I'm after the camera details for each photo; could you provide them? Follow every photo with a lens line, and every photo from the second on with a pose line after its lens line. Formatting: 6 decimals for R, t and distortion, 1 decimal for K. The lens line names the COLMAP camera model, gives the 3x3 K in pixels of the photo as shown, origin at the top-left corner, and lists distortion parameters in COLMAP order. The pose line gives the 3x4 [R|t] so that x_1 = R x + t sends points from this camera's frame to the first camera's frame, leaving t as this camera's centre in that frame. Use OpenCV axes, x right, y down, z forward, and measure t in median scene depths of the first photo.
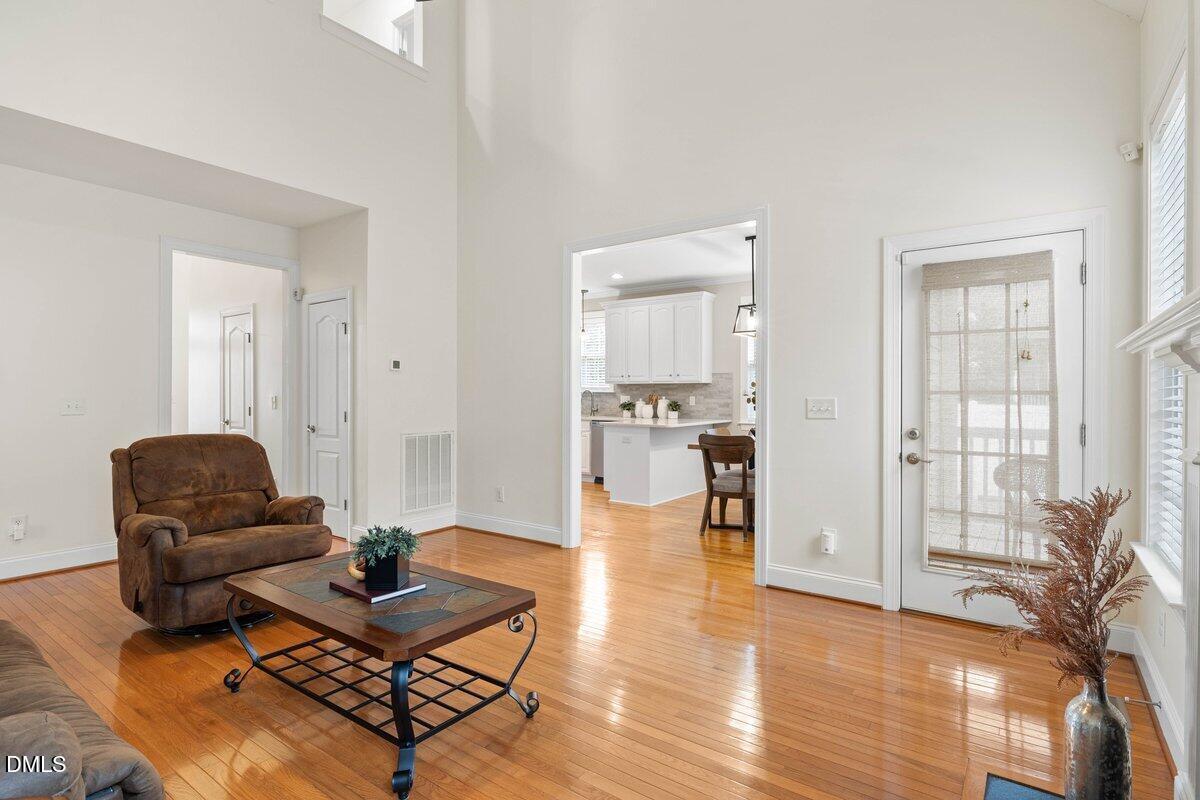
lens RADIAL K [[599.3, 0, 604.9], [0, 599.3, 401.4], [0, 0, 1]] dist [0.003190, 0.000731]
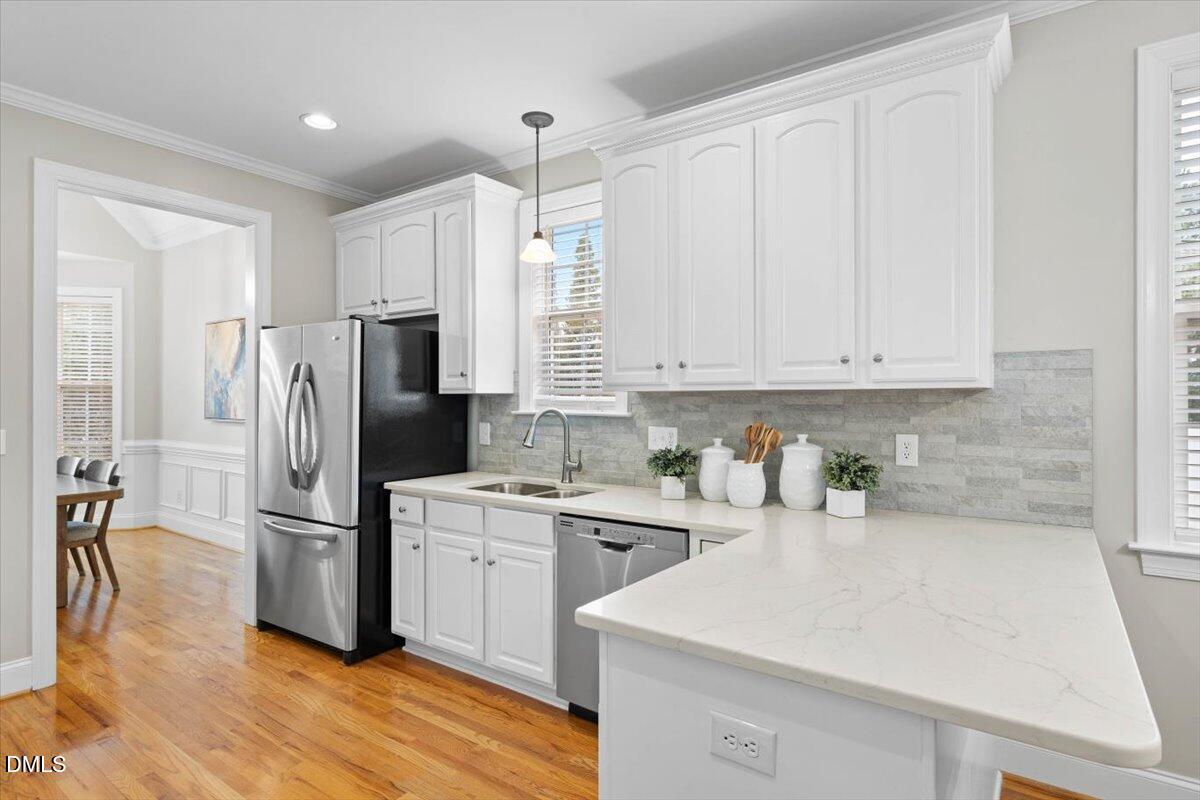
lens RADIAL K [[599.3, 0, 610.8], [0, 599.3, 401.5], [0, 0, 1]] dist [0.003190, 0.000731]
pose [[0.999729, 0.002165, 0.023180, -0.003071], [-0.001815, 0.999884, -0.015137, -0.019465], [-0.023210, 0.015091, 0.999617, 0.699302]]
